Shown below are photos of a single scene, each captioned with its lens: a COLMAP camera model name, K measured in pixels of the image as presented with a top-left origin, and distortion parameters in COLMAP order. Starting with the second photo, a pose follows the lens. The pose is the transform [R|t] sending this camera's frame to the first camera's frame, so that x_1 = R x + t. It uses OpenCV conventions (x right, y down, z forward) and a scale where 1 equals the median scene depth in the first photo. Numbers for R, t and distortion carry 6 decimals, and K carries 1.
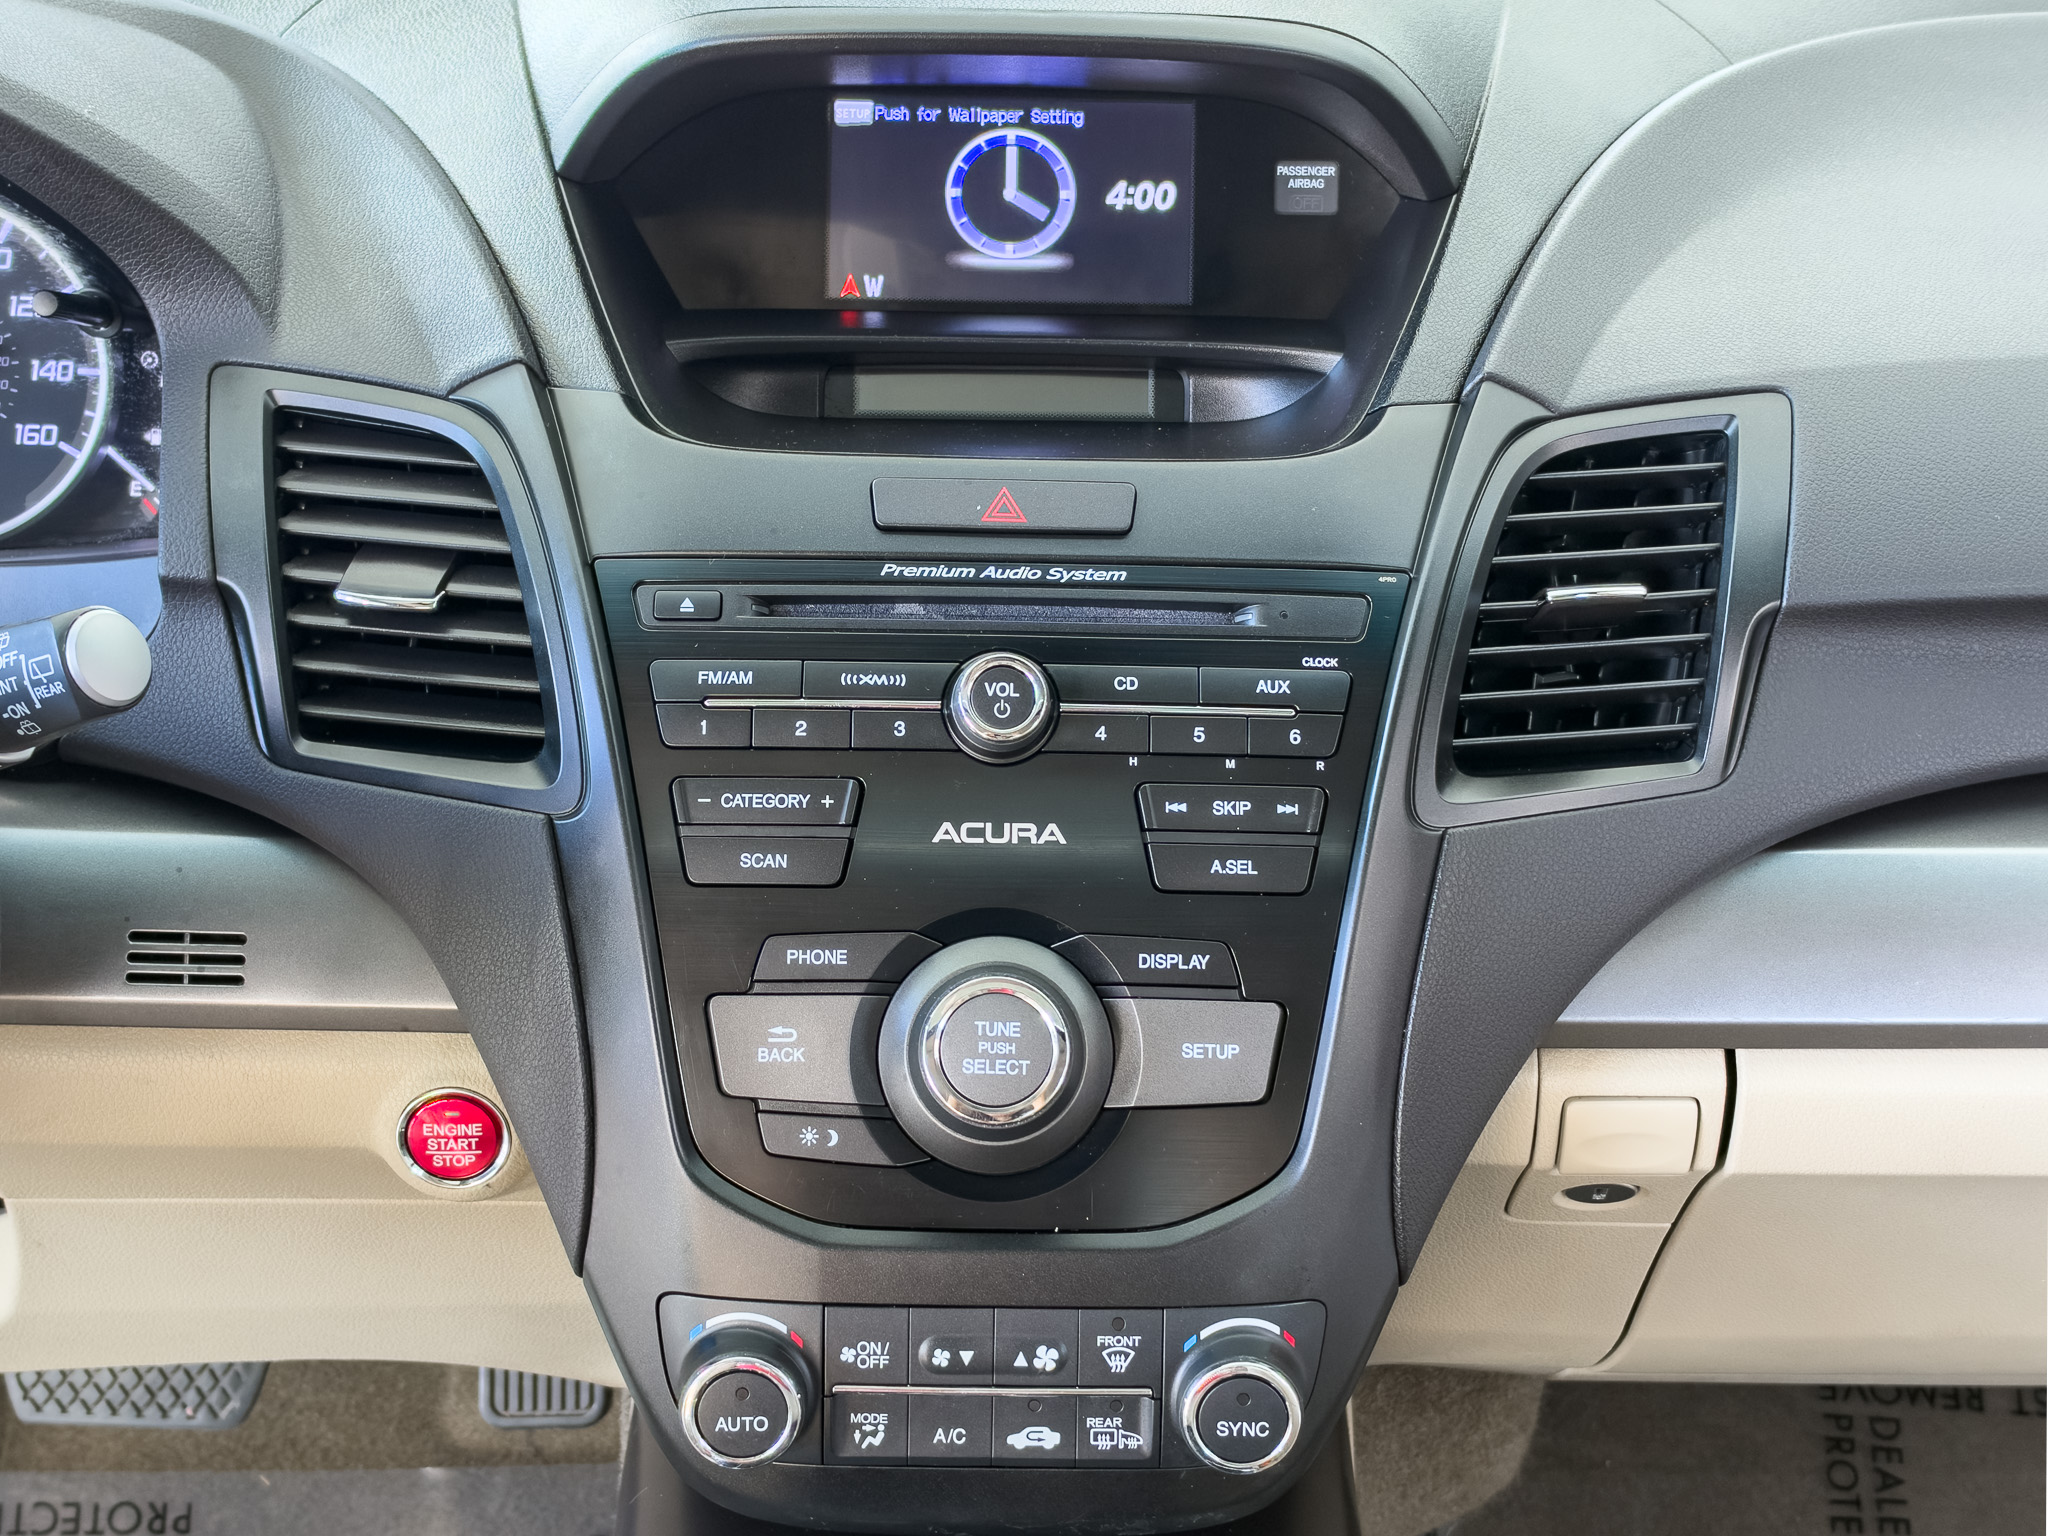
lens RADIAL K [[3285.1, 0, 1009.5], [0, 3285.1, 759.0], [0, 0, 1]] dist [0.198675, 0.000000]
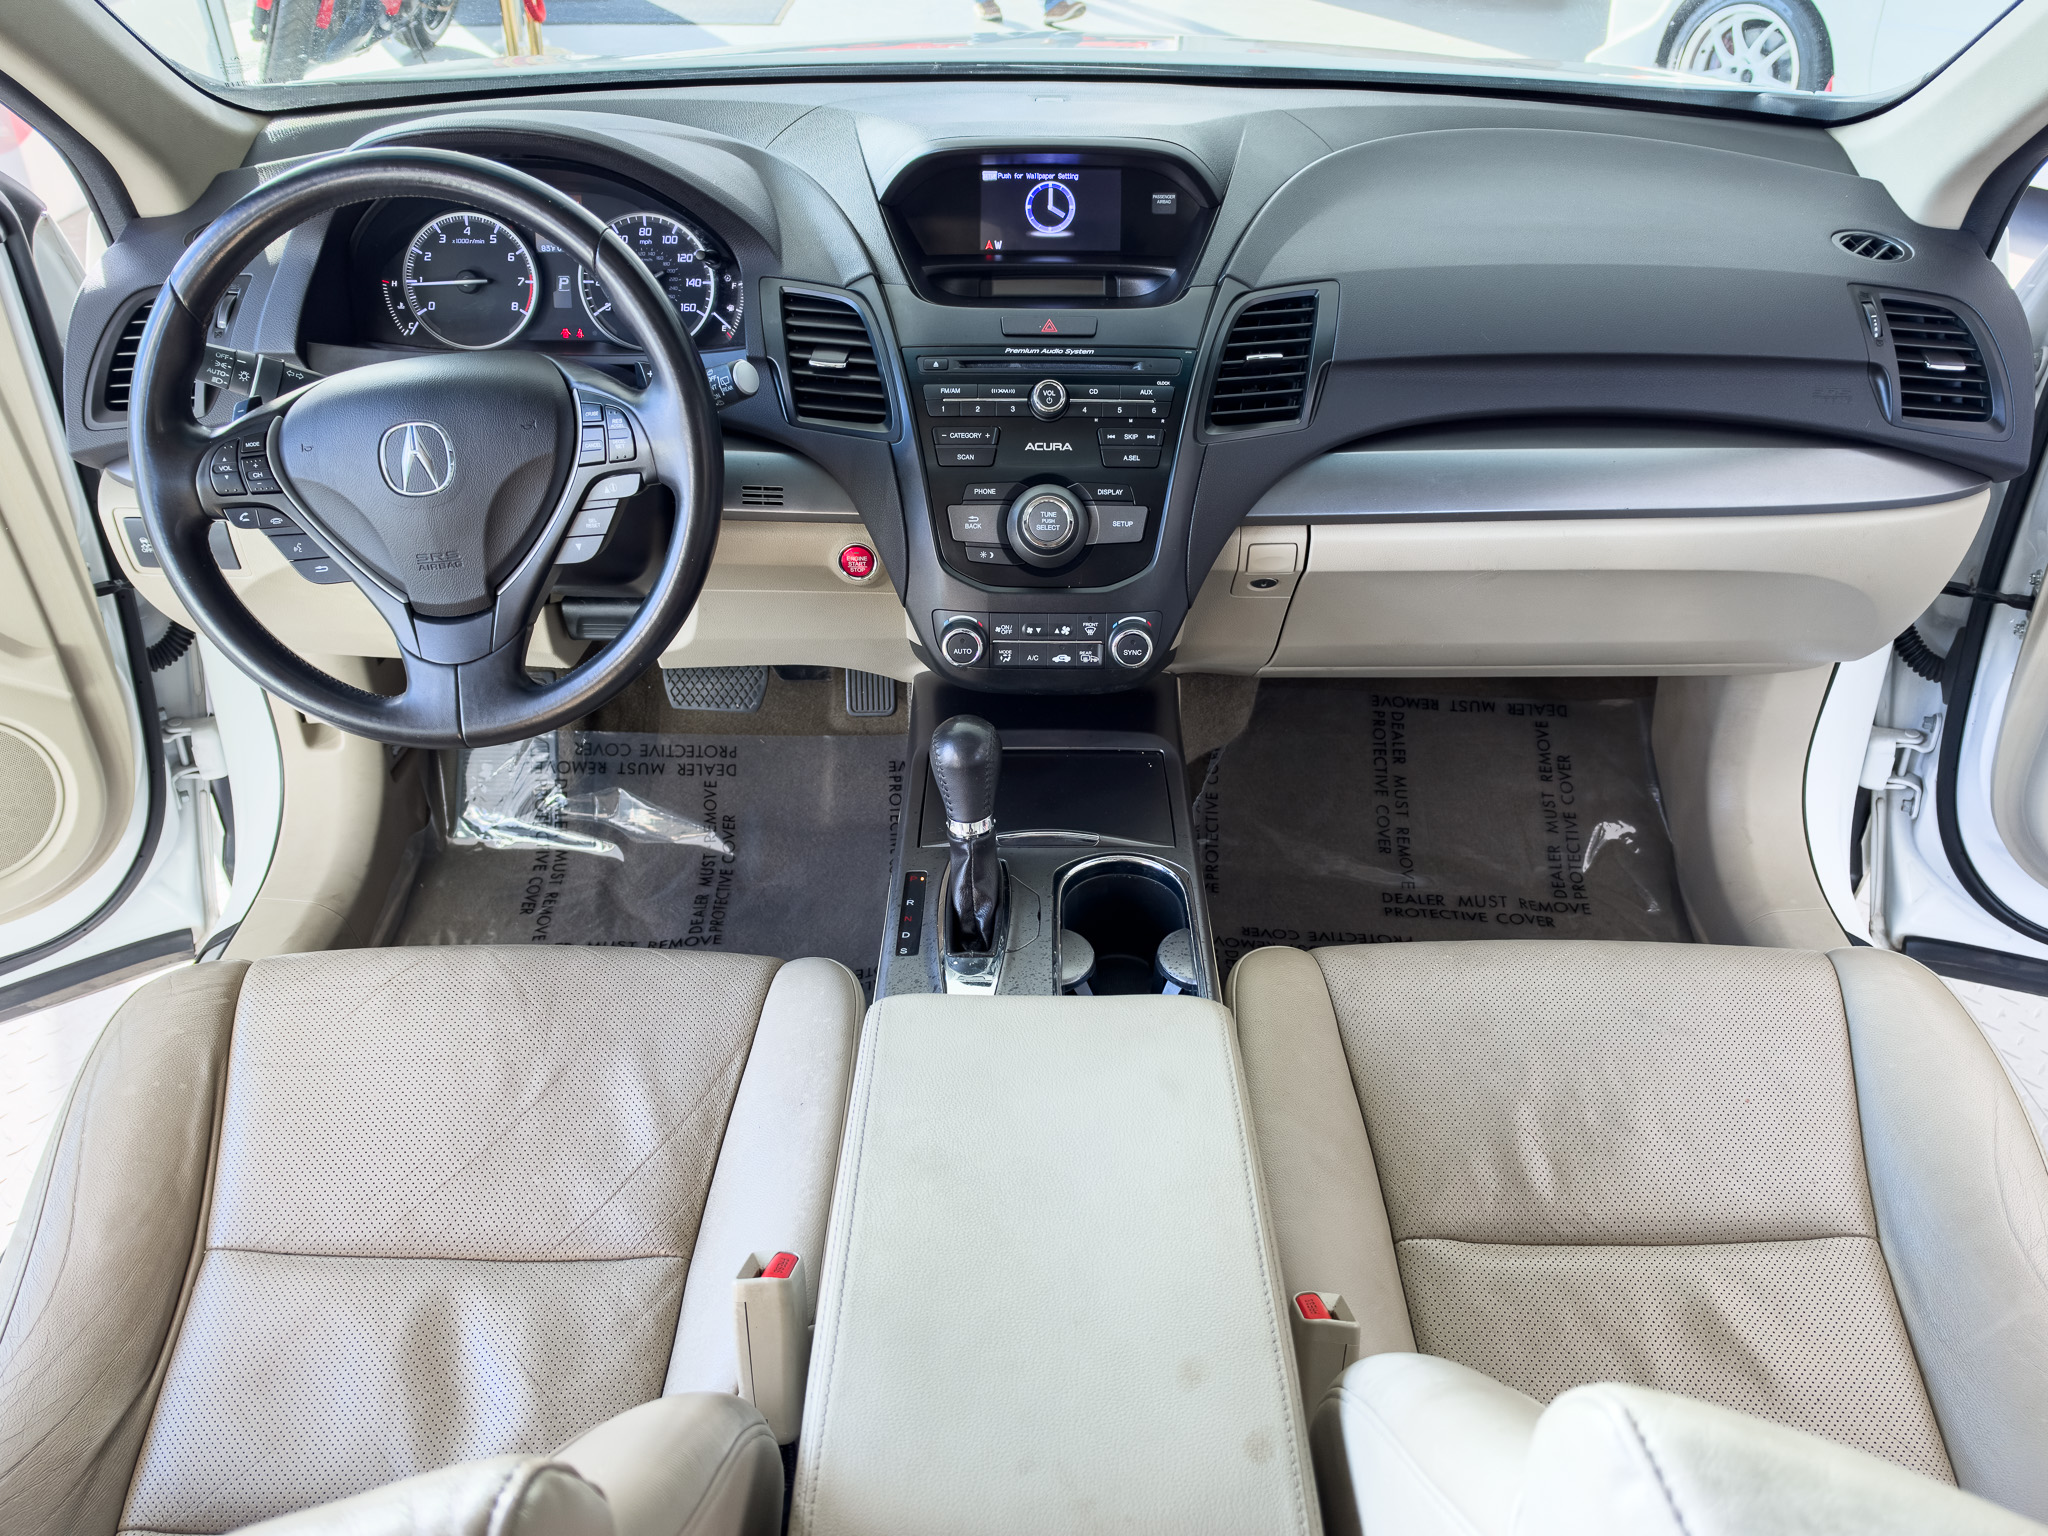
lens RADIAL K [[1677.0, 0, 1022.1], [0, 1677.0, 791.1], [0, 0, 1]] dist [0.086885, -0.103083]
pose [[0.999849, -0.007025, -0.015910, -0.004518], [0.009535, 0.986467, 0.163684, 0.073134], [0.014545, -0.163811, 0.986384, -0.444131]]
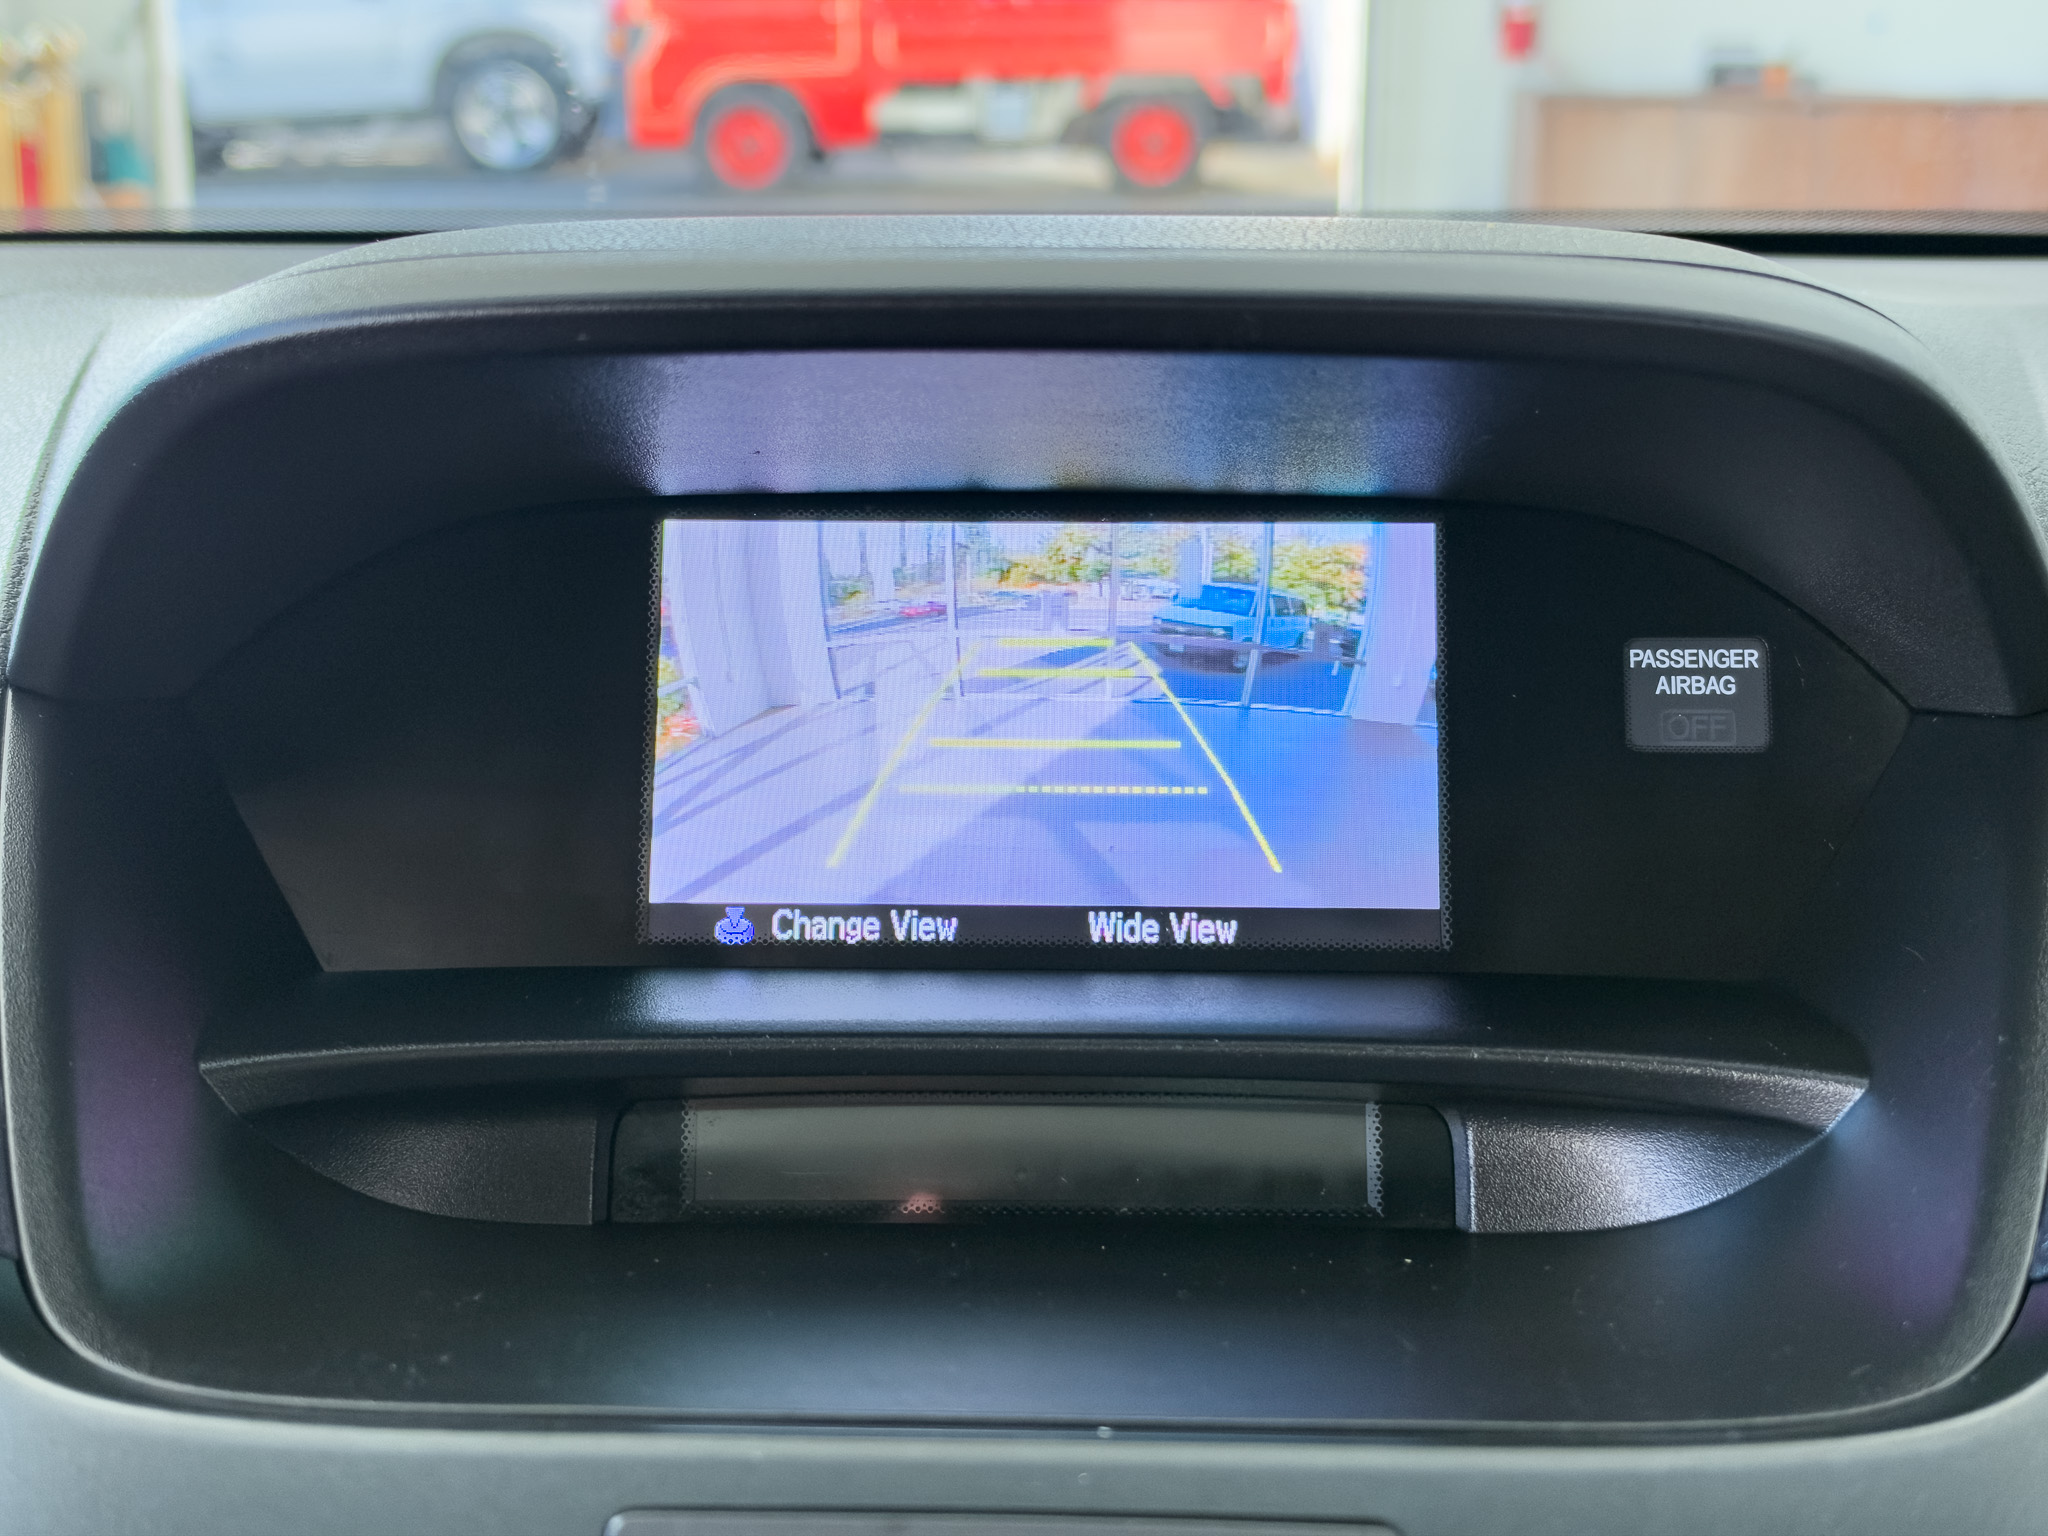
lens RADIAL K [[3285.1, 0, 1024.1], [0, 3285.1, 770.1], [0, 0, 1]] dist [0.198675, 0.000000]
pose [[0.999847, -0.006723, -0.016142, 0.005517], [0.003853, 0.985155, -0.171625, -0.096503], [0.017056, 0.171536, 0.985030, 0.628786]]
